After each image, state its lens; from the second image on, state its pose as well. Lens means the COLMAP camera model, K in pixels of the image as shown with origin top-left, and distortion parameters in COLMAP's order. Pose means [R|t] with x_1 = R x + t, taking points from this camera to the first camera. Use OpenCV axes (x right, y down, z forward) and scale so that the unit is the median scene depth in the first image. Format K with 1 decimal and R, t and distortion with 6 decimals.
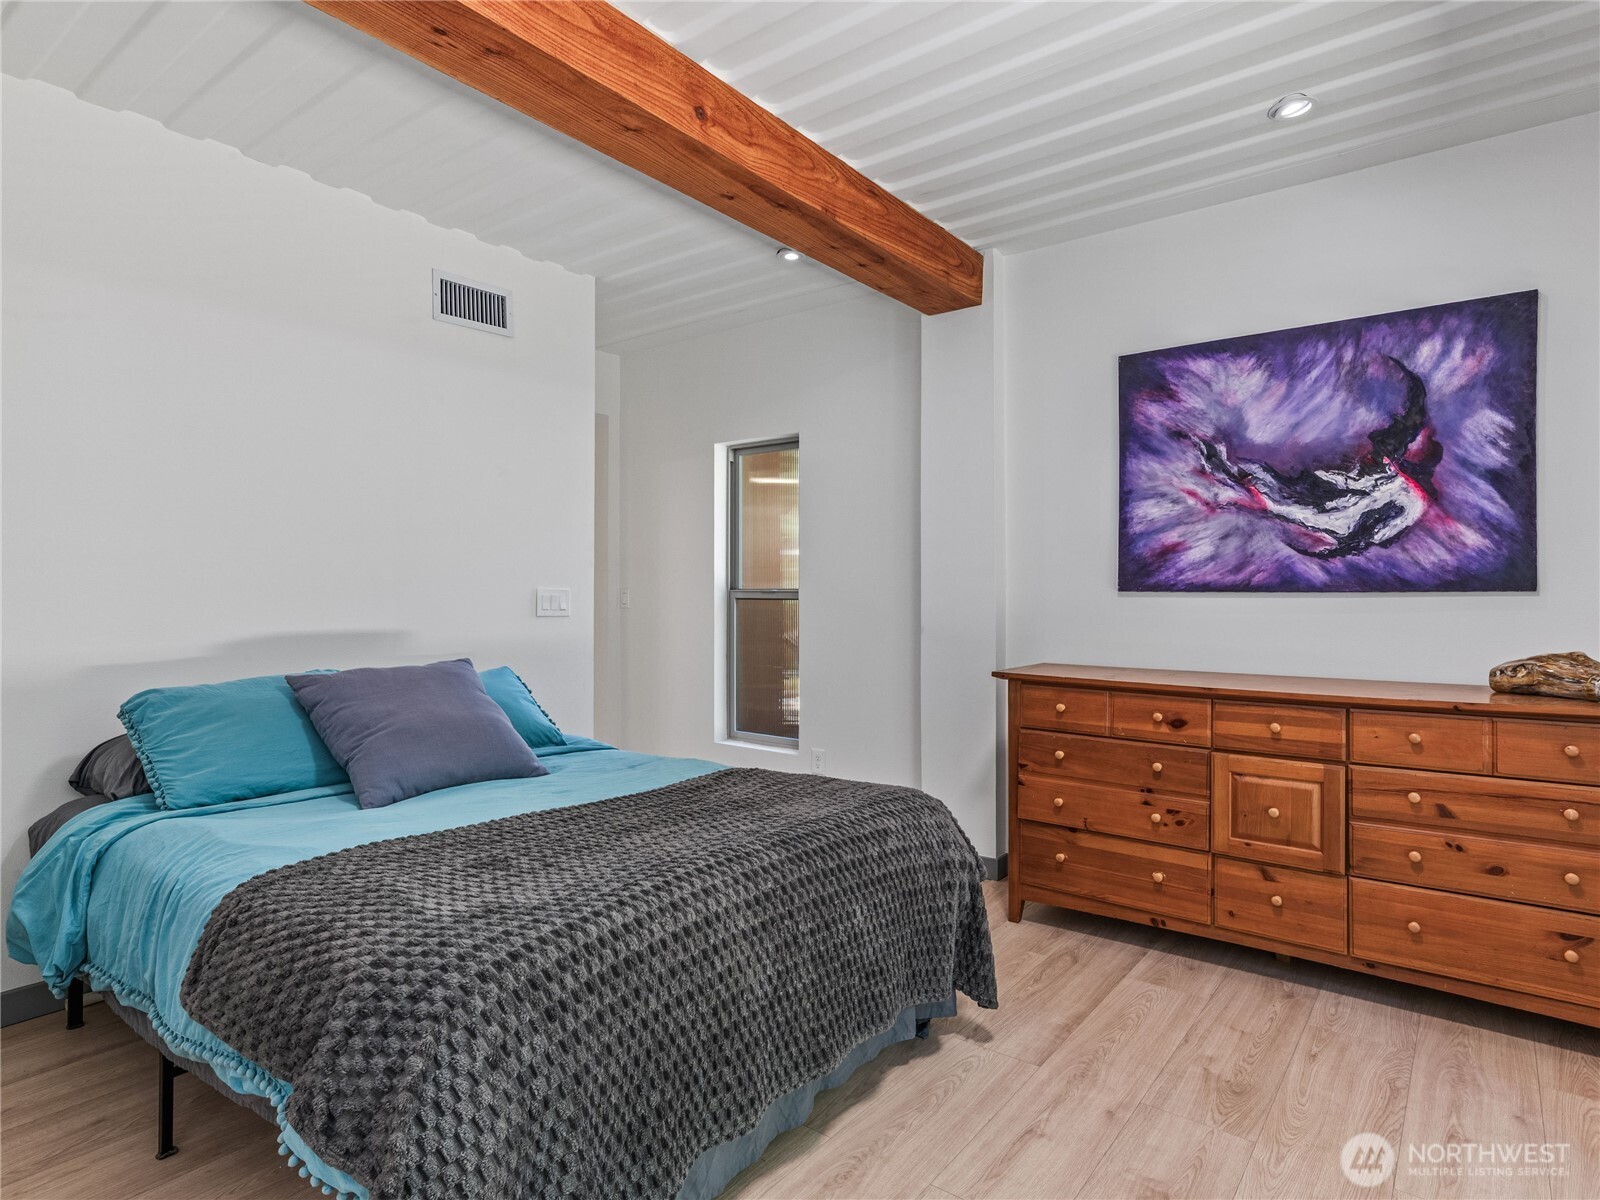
lens RADIAL K [[883.1, 0, 796.9], [0, 883.1, 598.0], [0, 0, 1]] dist [0.009882, 0.000605]
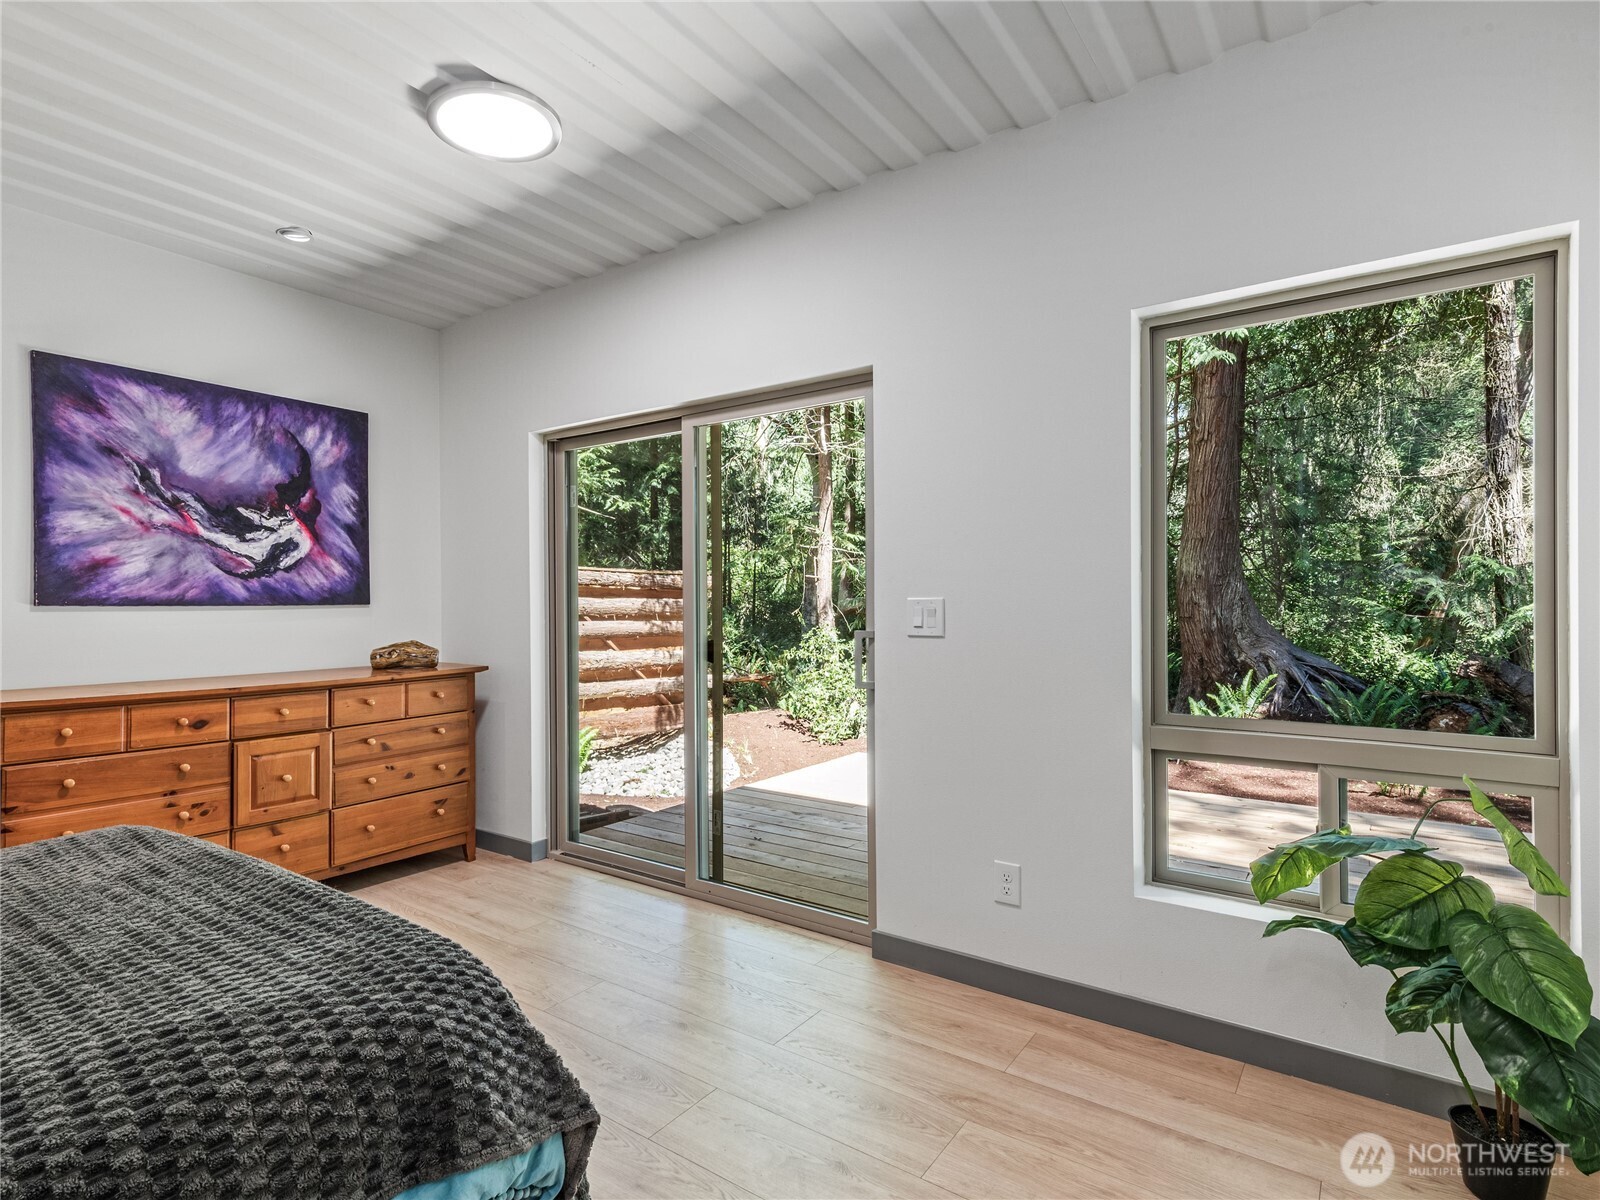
lens RADIAL K [[817.0, 0, 802.8], [0, 817.0, 606.4], [0, 0, 1]] dist [0.003704, 0.000244]
pose [[-0.050854, -0.003936, 0.998698, -0.597975], [0.009061, 0.999949, 0.004402, -0.003698], [-0.998665, 0.009273, -0.050816, 0.279635]]
